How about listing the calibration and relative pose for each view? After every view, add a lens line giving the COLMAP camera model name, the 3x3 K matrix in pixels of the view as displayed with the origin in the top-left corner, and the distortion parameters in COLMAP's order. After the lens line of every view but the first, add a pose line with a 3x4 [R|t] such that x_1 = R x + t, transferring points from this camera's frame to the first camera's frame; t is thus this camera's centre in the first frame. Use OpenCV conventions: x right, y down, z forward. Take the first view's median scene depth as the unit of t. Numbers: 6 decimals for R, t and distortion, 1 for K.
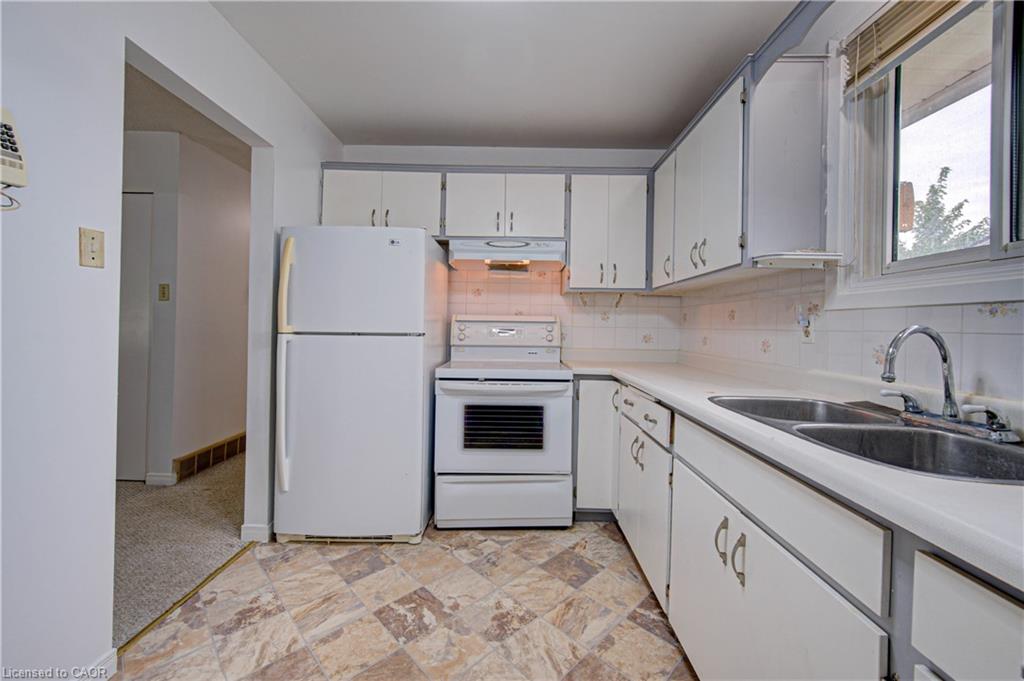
lens RADIAL K [[411.4, 0, 513.9], [0, 411.4, 322.4], [0, 0, 1]] dist [0.000968, 0.000181]
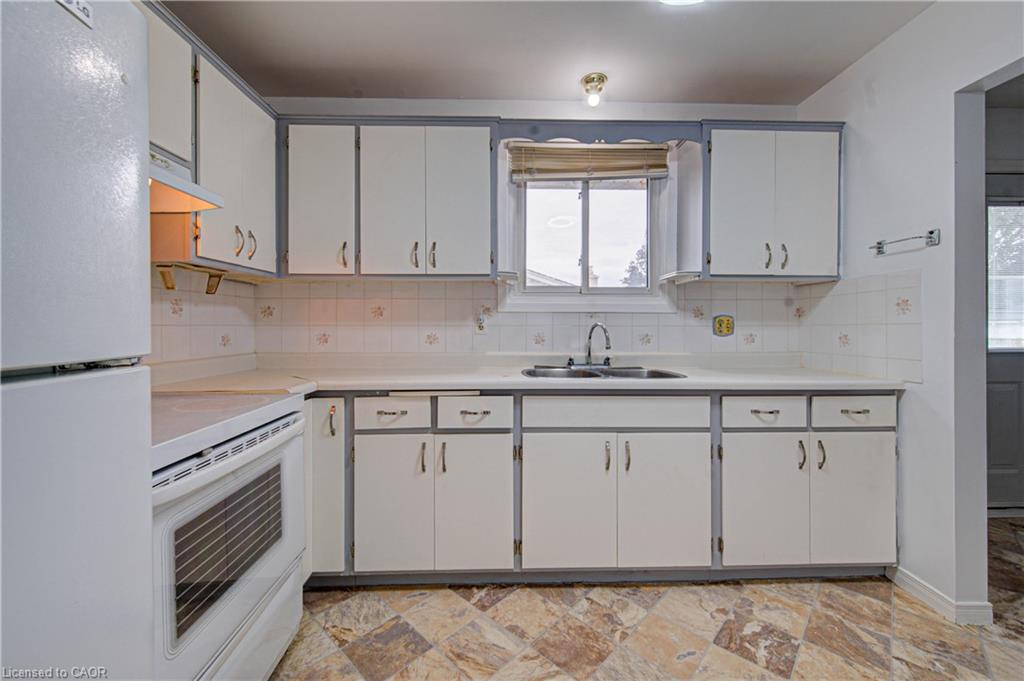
lens RADIAL K [[401.2, 0, 510.7], [0, 401.2, 380.4], [0, 0, 1]] dist [-0.003977, -0.000456]
pose [[-0.028417, -0.157040, 0.987183, -0.698059], [-0.003351, 0.987592, 0.157008, -0.008151], [-0.999591, 0.001154, -0.028590, 1.077010]]
